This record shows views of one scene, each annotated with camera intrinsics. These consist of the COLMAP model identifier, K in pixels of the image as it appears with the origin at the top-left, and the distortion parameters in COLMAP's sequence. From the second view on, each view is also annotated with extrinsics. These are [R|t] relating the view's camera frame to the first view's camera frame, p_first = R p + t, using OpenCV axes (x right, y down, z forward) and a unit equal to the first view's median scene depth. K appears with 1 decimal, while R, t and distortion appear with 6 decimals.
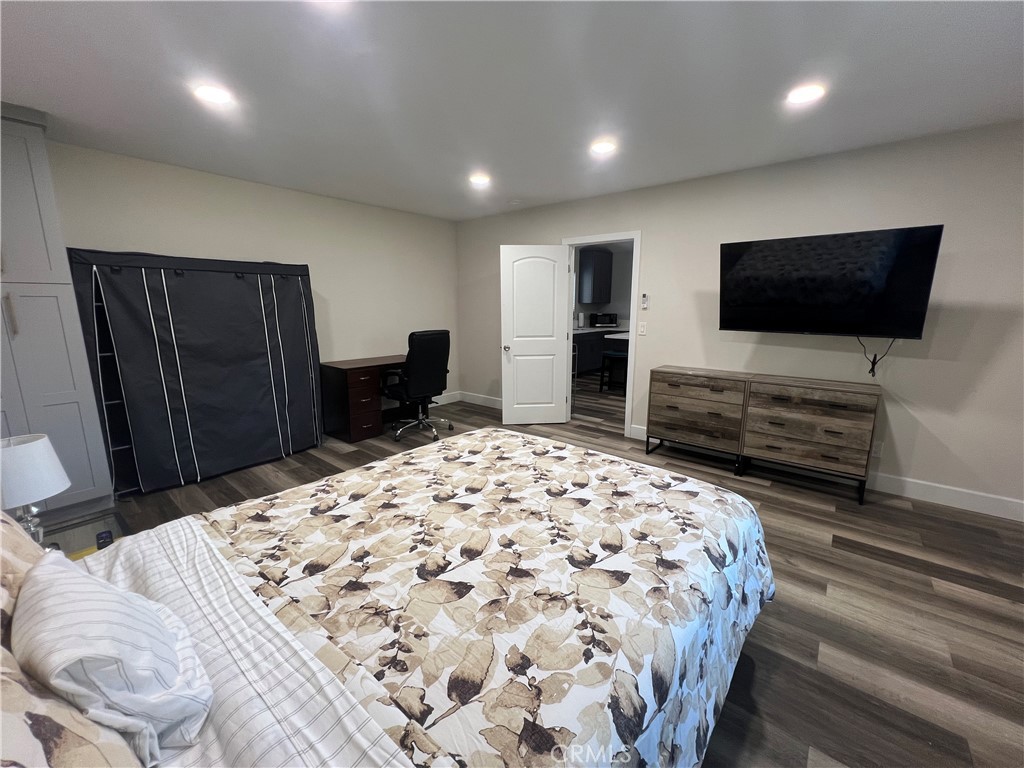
lens RADIAL K [[410.4, 0, 511.3], [0, 410.4, 382.0], [0, 0, 1]] dist [-0.005375, 0.001601]
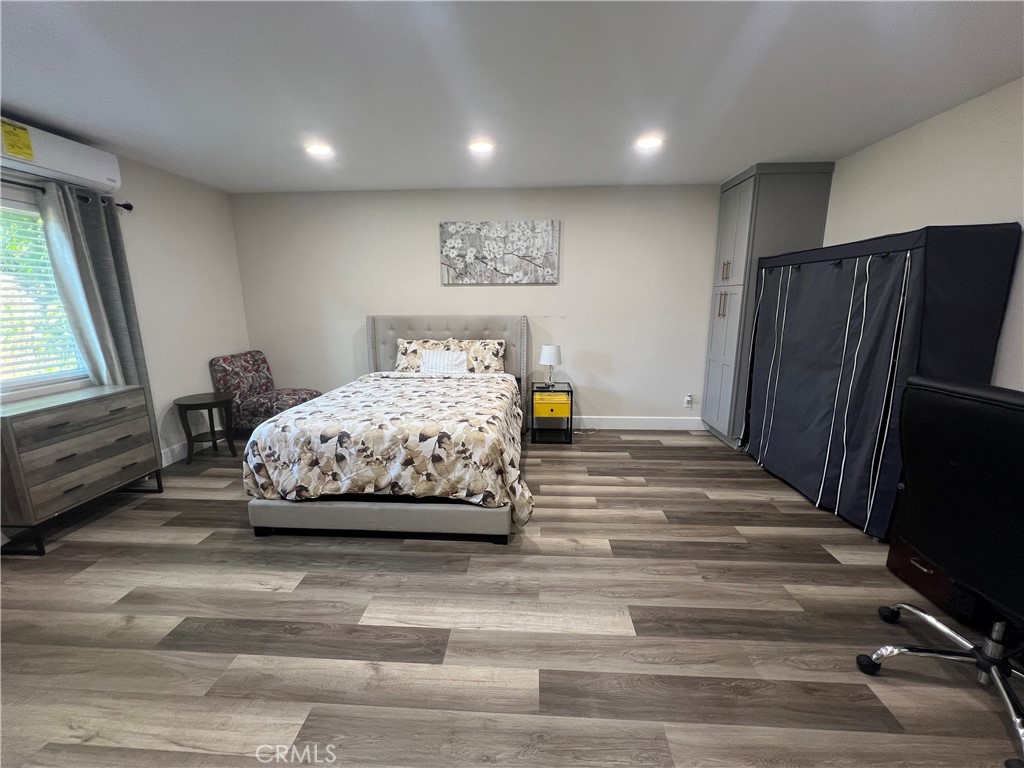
lens RADIAL K [[410.4, 0, 510.1], [0, 410.4, 381.7], [0, 0, 1]] dist [-0.005375, 0.001601]
pose [[-0.806845, 0.118029, -0.578853, 0.339172], [-0.106897, 0.934495, 0.339546, -0.250170], [0.581012, 0.335839, -0.741376, 1.317886]]
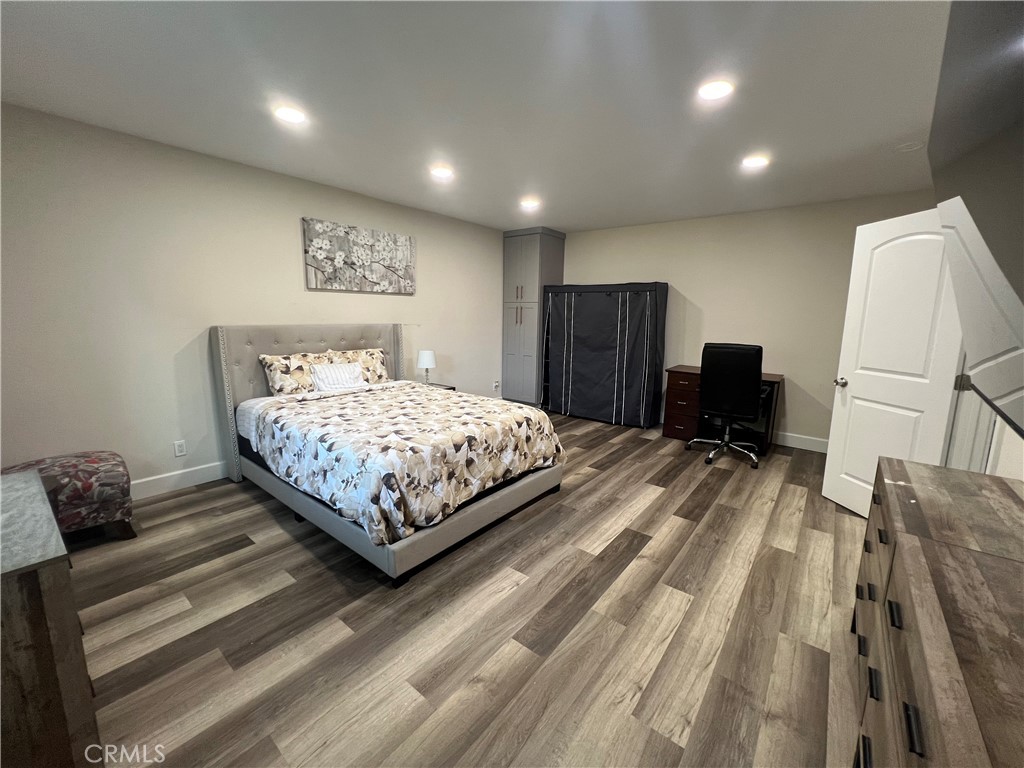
lens RADIAL K [[410.4, 0, 510.5], [0, 410.4, 382.3], [0, 0, 1]] dist [-0.005375, 0.001601]
pose [[0.015753, 0.166758, -0.985872, 0.892461], [-0.203184, 0.965956, 0.160142, -0.115419], [0.979014, 0.197791, 0.049100, 0.646309]]
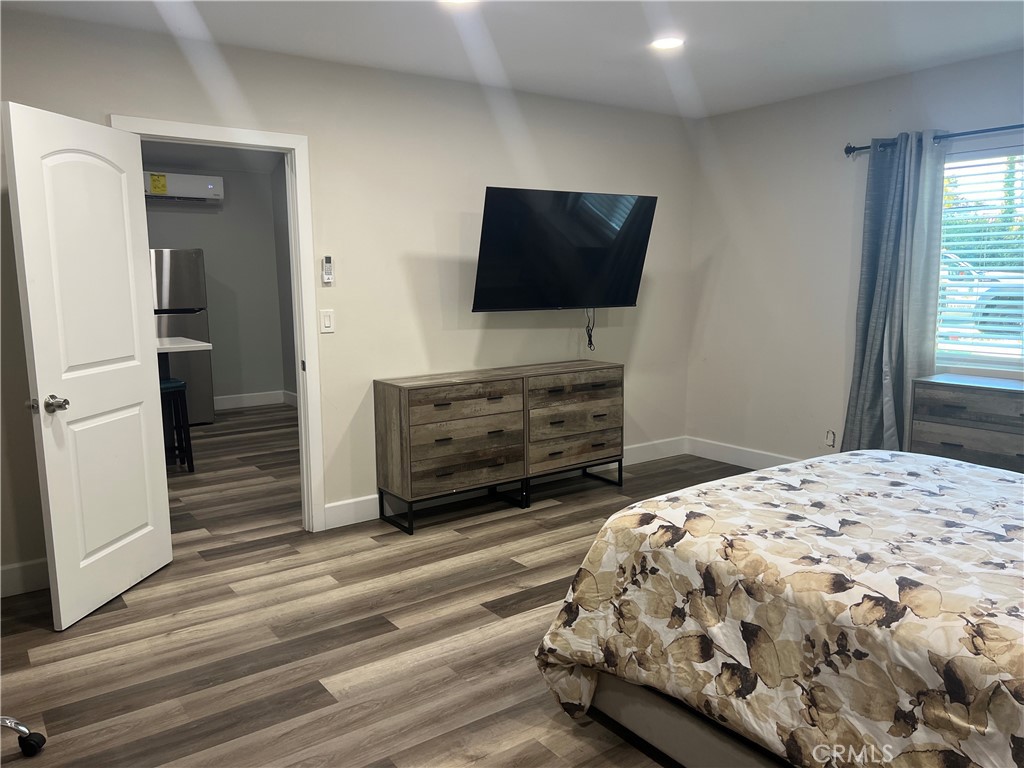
lens RADIAL K [[767.5, 0, 512.2], [0, 767.5, 389.9], [0, 0, 1]] dist [0.061709, -0.067344]
pose [[0.245510, -0.147971, 0.958034, -0.766681], [0.192084, 0.976111, 0.101539, -0.124840], [-0.950173, 0.159094, 0.268068, 0.656561]]
